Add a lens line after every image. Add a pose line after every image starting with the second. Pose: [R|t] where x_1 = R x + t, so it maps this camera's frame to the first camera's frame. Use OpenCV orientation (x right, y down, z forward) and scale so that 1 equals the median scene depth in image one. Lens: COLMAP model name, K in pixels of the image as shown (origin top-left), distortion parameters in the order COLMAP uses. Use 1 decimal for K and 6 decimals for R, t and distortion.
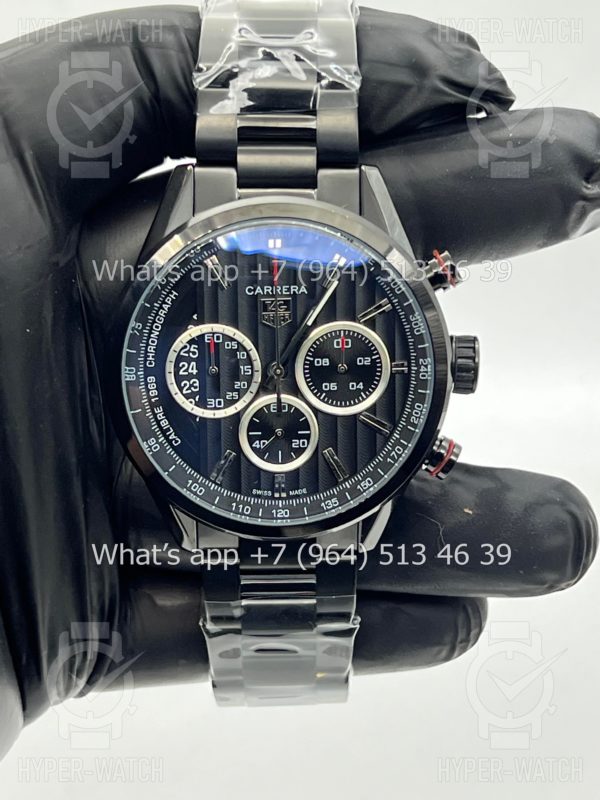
lens RADIAL K [[1851.3, 0, 297.5], [0, 1851.3, 409.1], [0, 0, 1]] dist [0.347064, 0.364391]
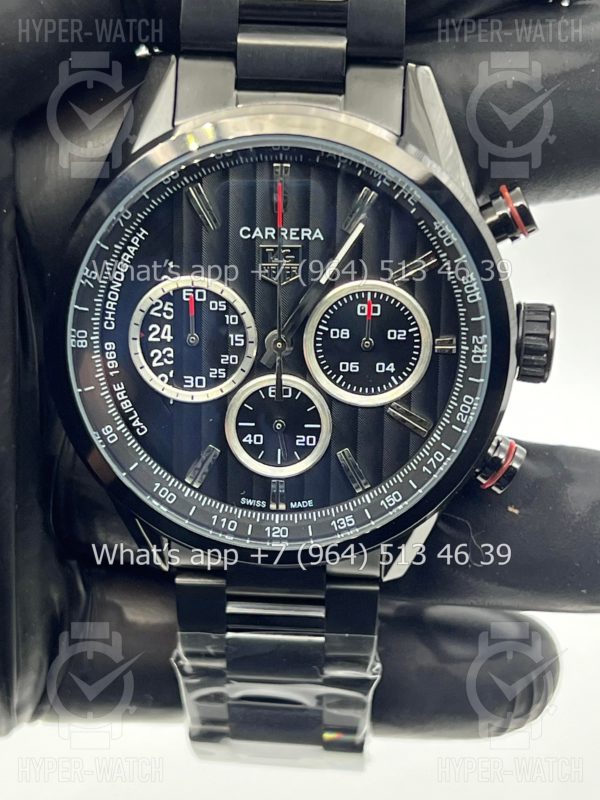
lens RADIAL K [[1851.3, 0, 297.5], [0, 1851.3, 409.1], [0, 0, 1]] dist [0.347064, 0.364391]
pose [[0.997578, 0.046982, -0.051289, 0.035549], [-0.043395, 0.996677, 0.068934, -0.045462], [0.054357, -0.066542, 0.996302, 0.260690]]
